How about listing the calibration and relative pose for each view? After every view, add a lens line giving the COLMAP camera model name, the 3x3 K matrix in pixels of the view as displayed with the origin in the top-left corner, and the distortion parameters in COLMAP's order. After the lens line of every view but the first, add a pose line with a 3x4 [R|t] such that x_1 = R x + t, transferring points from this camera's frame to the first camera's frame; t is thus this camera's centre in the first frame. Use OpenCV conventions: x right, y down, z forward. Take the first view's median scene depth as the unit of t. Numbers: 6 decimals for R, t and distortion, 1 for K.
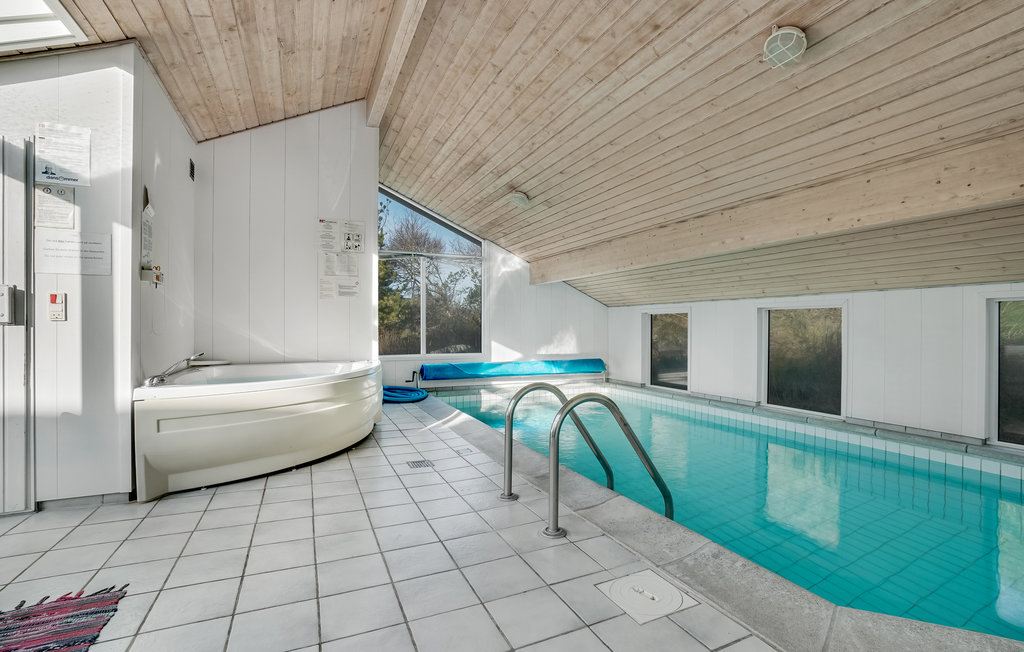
lens RADIAL K [[461.0, 0, 512.0], [0, 461.0, 326.0], [0, 0, 1]] dist [-0.064724, 0.022793]
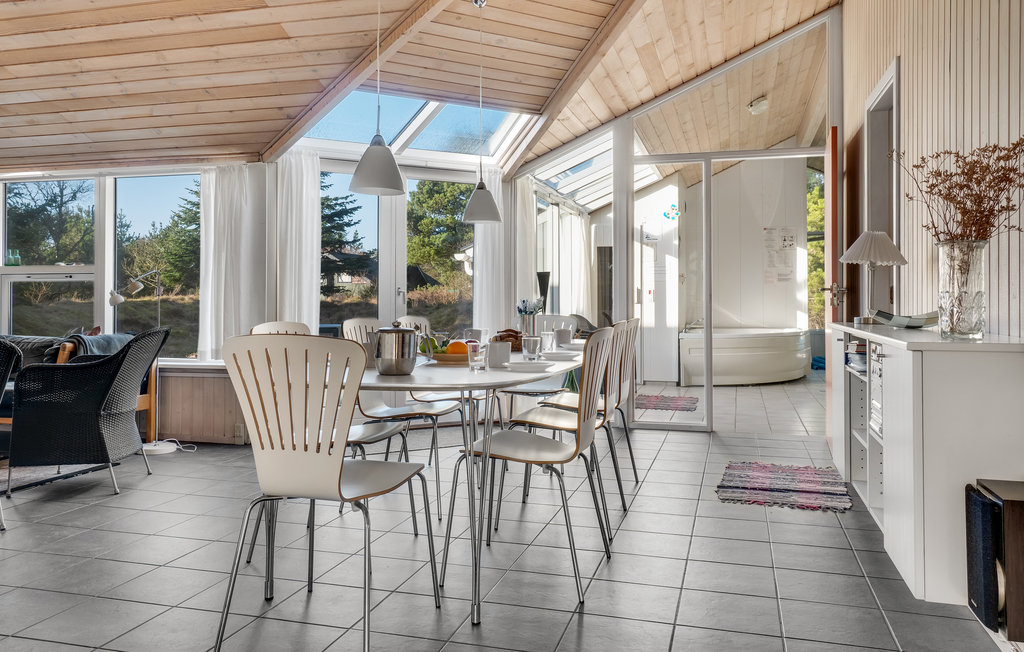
lens RADIAL K [[778.0, 0, 513.0], [0, 778.0, 302.8], [0, 0, 1]] dist [0.011439, 0.006072]
pose [[0.758473, -0.002351, -0.651700, 0.599603], [0.005424, 0.999982, 0.002704, -0.011755], [0.651682, -0.005585, 0.758472, -1.434371]]
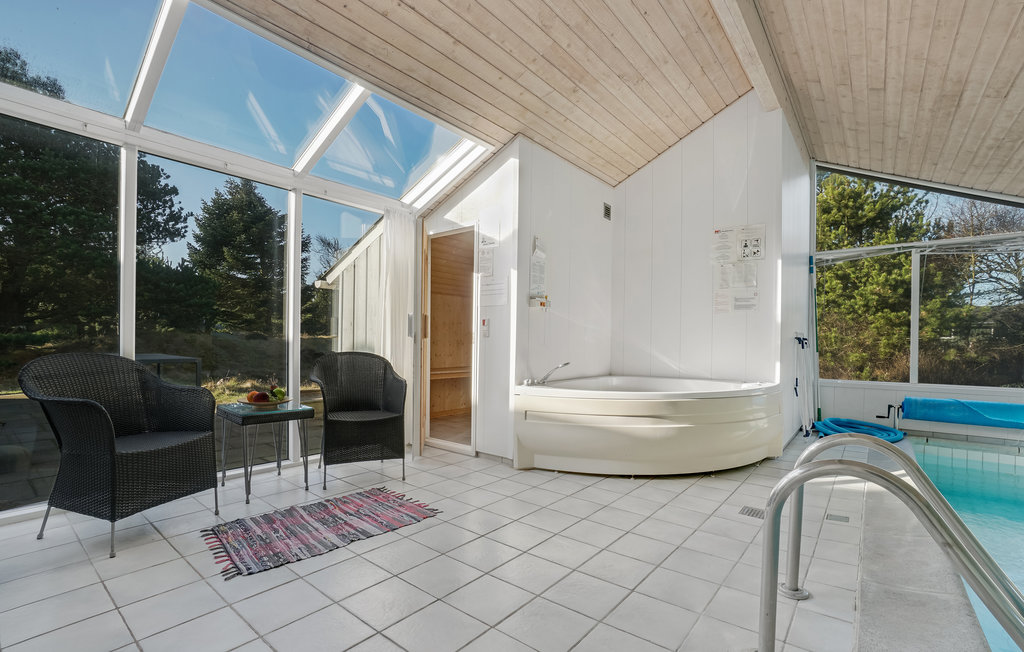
lens RADIAL K [[461.0, 0, 510.9], [0, 461.0, 343.5], [0, 0, 1]] dist [-0.061241, 0.022252]
pose [[0.452540, 0.010239, -0.891685, 0.247823], [-0.009109, 0.999935, 0.006859, -0.000213], [0.891697, 0.005018, 0.452604, 0.198150]]
